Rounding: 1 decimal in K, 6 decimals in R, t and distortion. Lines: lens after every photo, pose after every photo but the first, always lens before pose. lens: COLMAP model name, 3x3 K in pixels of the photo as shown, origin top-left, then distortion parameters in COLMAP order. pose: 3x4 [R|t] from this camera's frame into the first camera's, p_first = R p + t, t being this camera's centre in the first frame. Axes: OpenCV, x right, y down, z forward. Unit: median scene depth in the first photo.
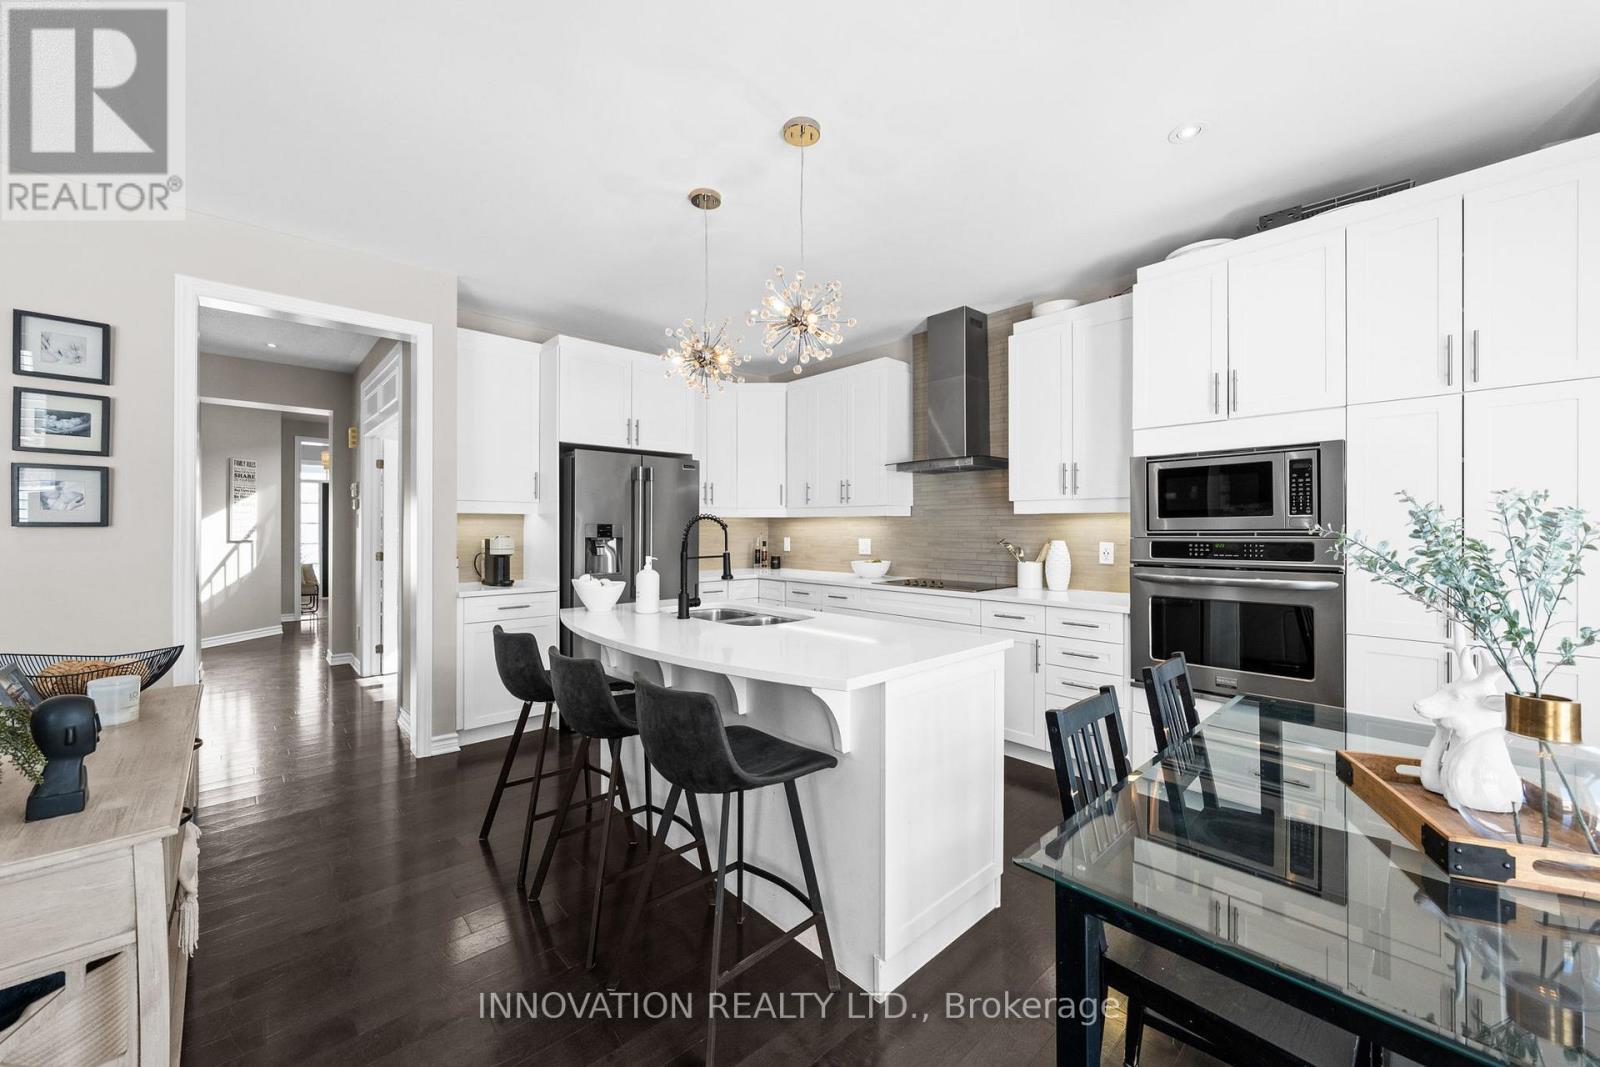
lens RADIAL K [[610.8, 0, 800.0], [0, 610.8, 533.5], [0, 0, 1]] dist [0.000201, -0.000046]
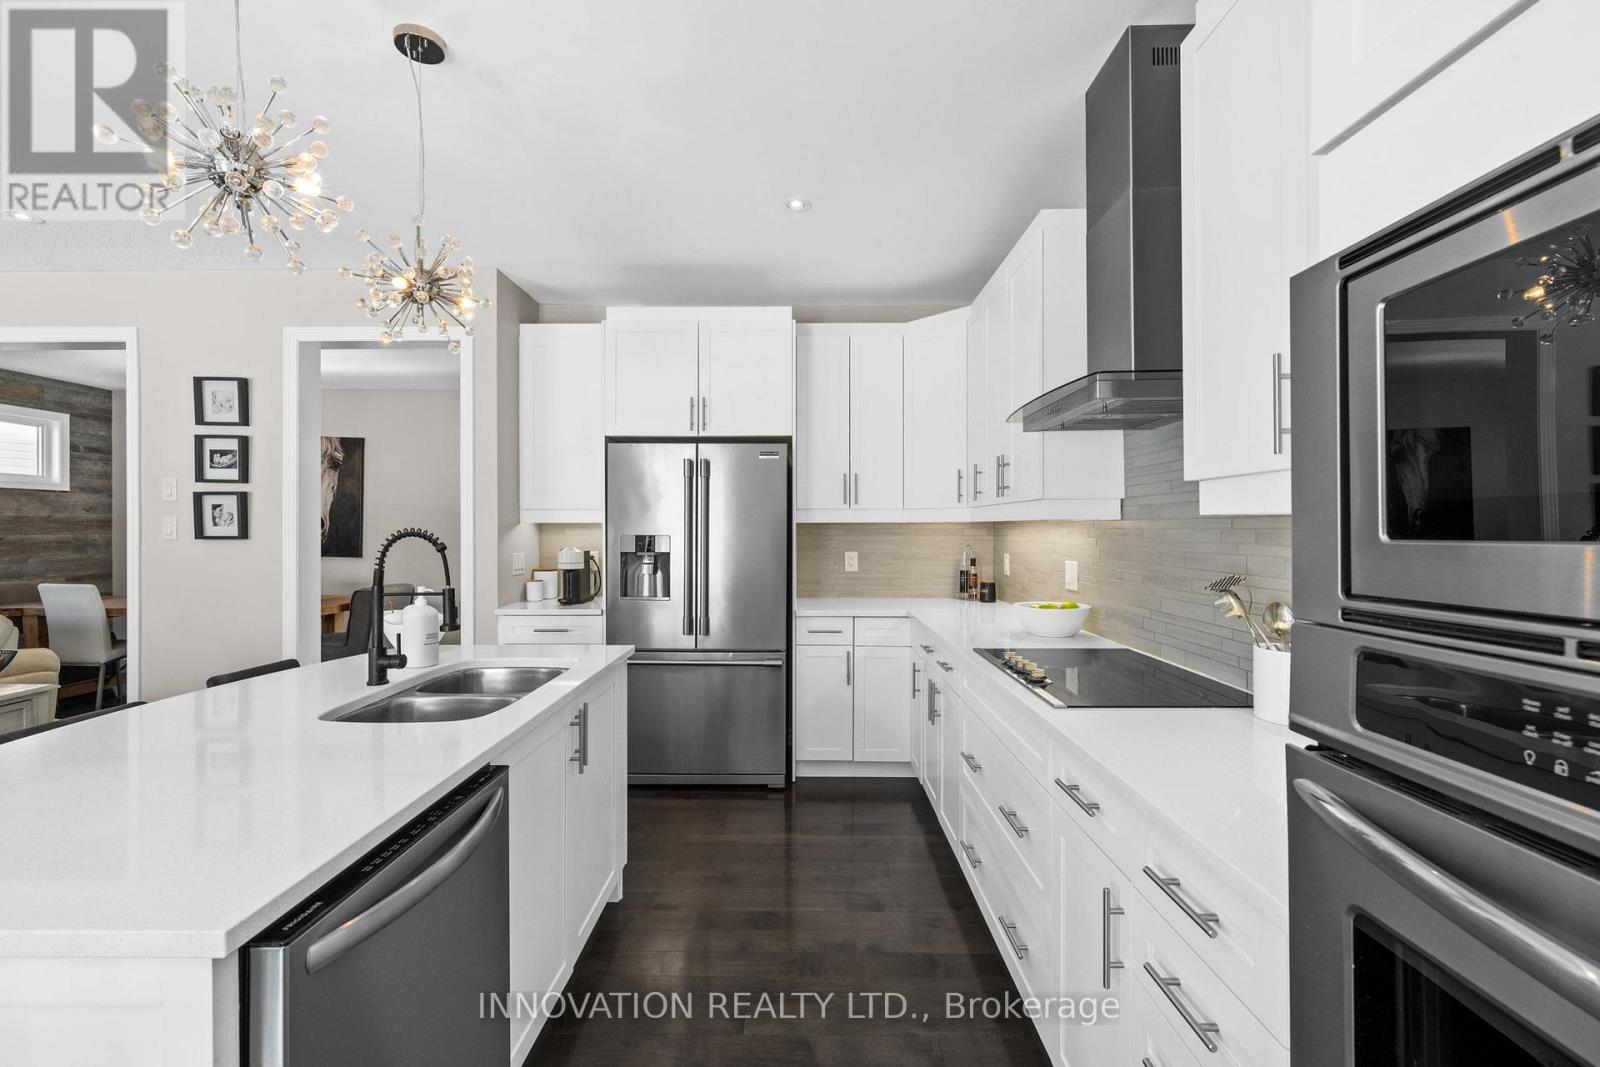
lens RADIAL K [[678.0, 0, 800.0], [0, 678.0, 533.5], [0, 0, 1]] dist [0.004205, 0.000397]
pose [[0.731192, 0.003793, -0.682162, 0.569198], [-0.004665, 0.999989, 0.000559, -0.025458], [0.682156, 0.002774, 0.731201, 0.665421]]
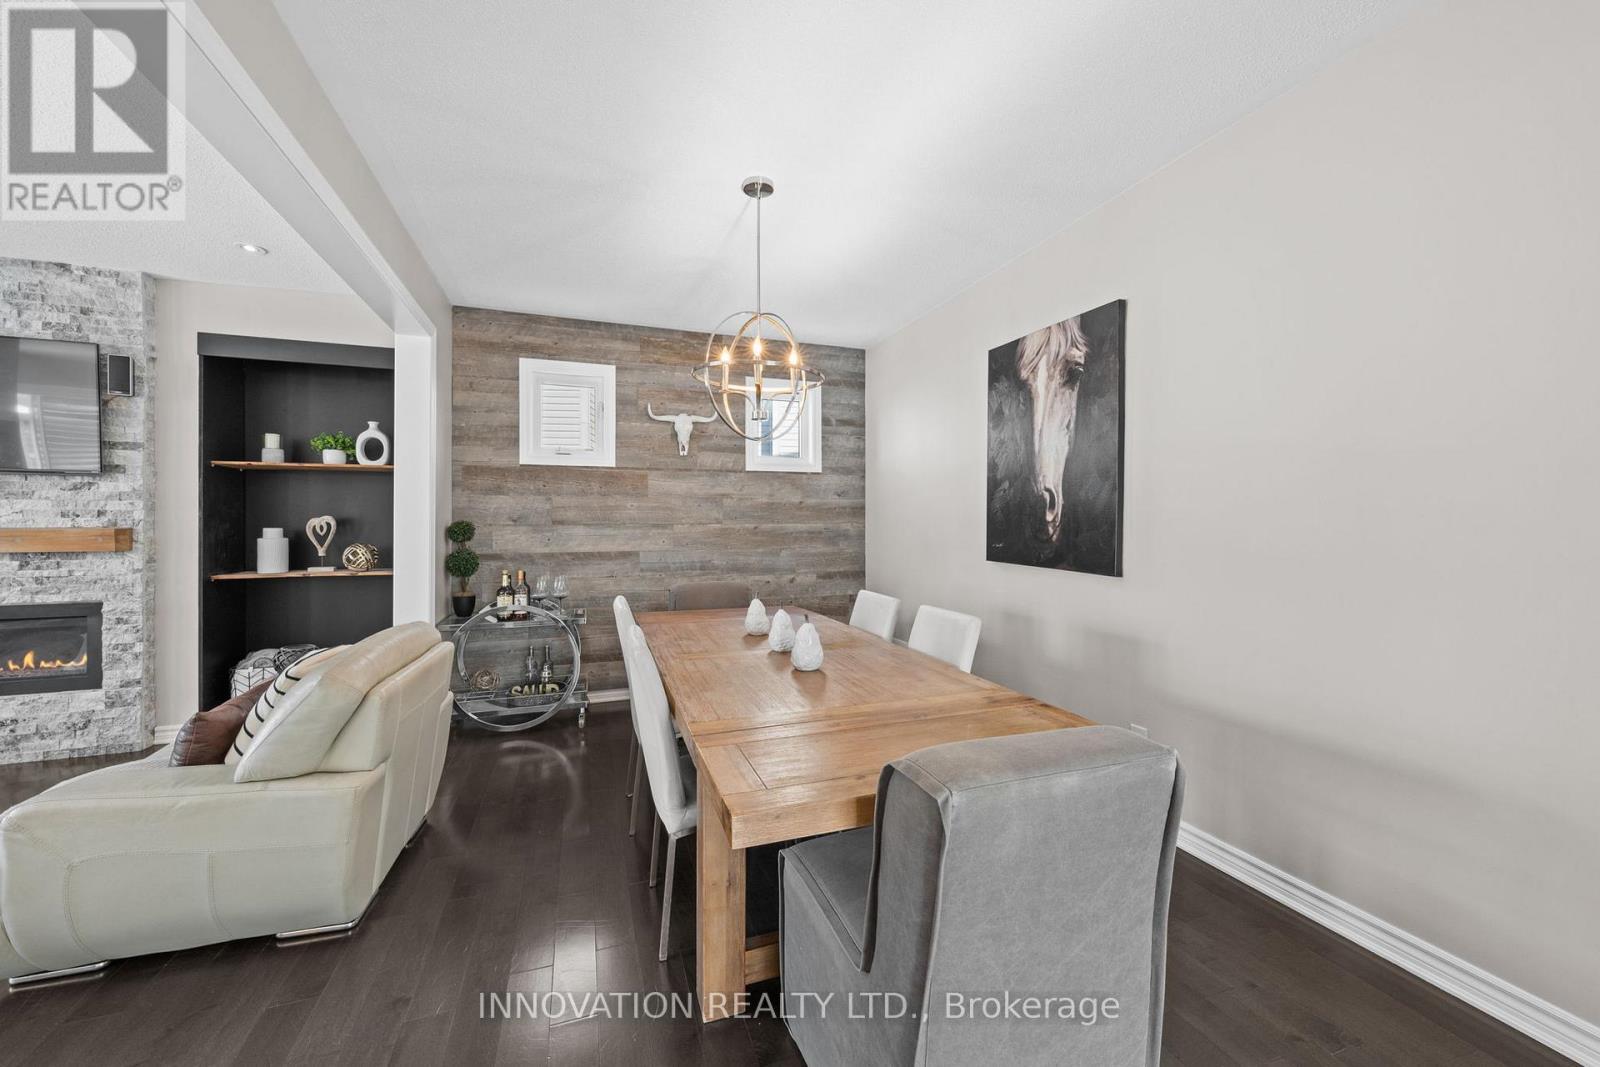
lens RADIAL K [[600.9, 0, 792.1], [0, 600.9, 521.3], [0, 0, 1]] dist [-0.000410, -0.000105]
pose [[-0.399671, -0.002671, -0.916655, -1.066970], [-0.004545, 0.999989, -0.000932, -0.014476], [0.916648, 0.003794, -0.399678, 1.238902]]
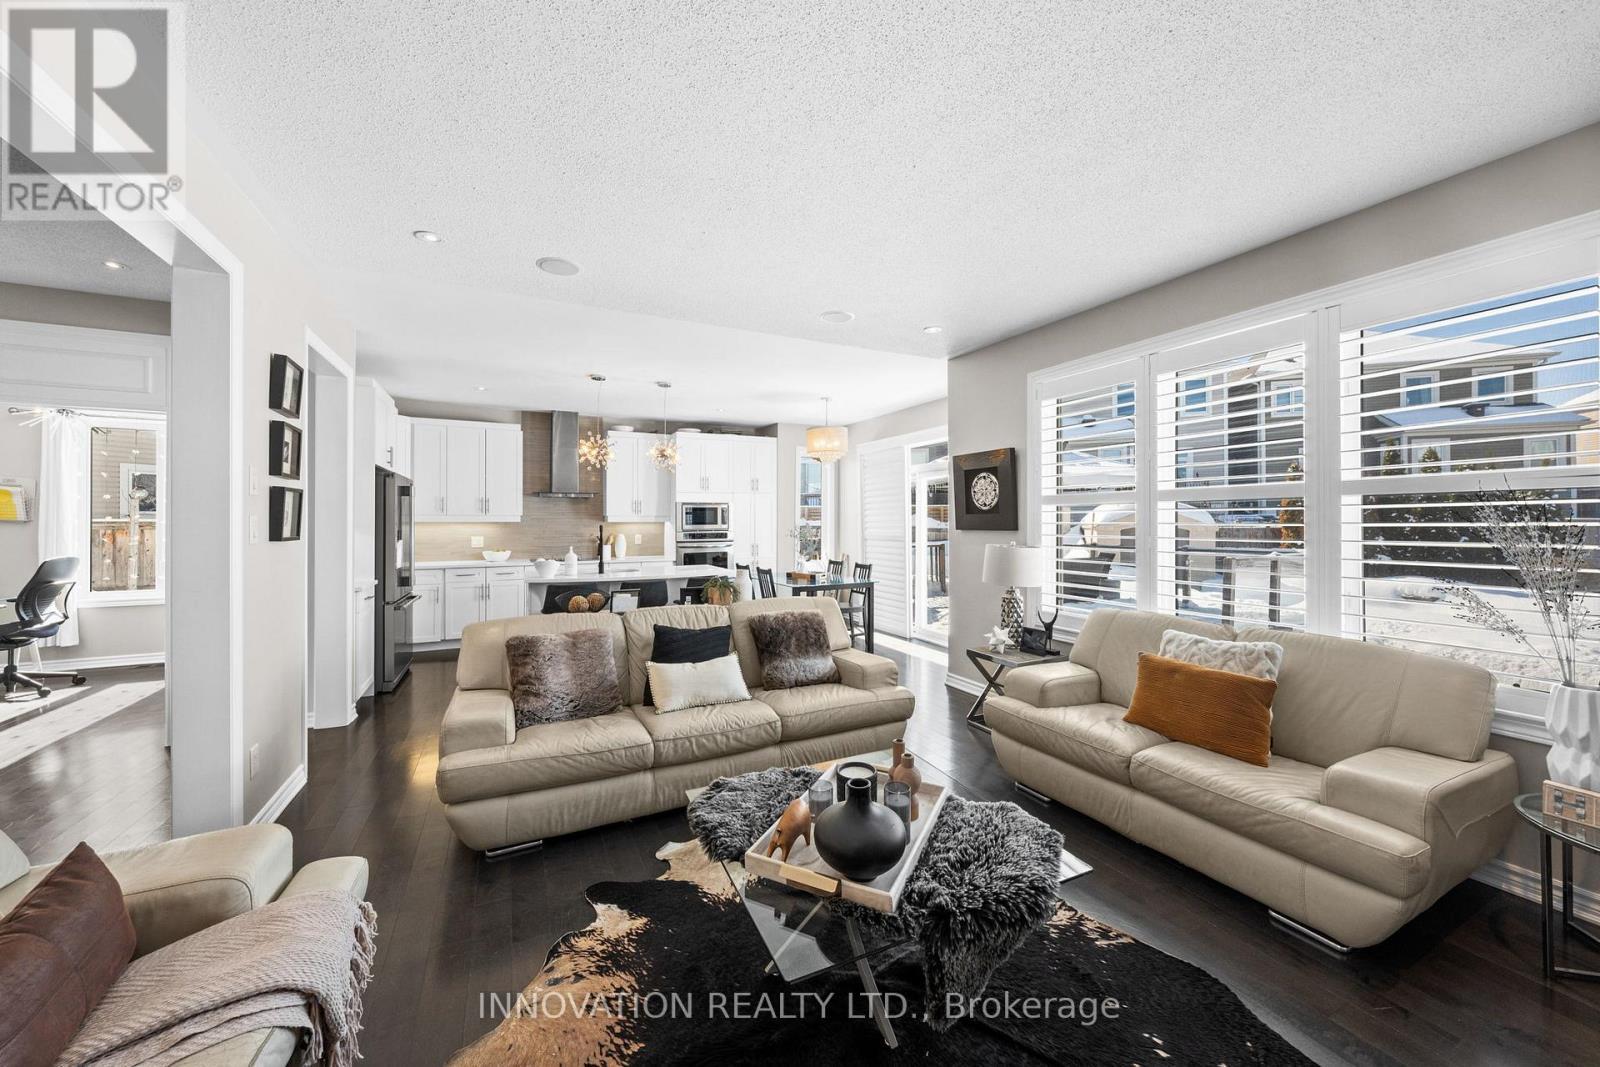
lens RADIAL K [[600.9, 0, 792.1], [0, 600.9, 521.3], [0, 0, 1]] dist [-0.000410, -0.000105]
pose [[0.290220, 0.002358, 0.956957, -1.678986], [0.004310, 0.999984, -0.003771, -0.033234], [-0.956950, 0.005219, 0.290205, -0.186492]]
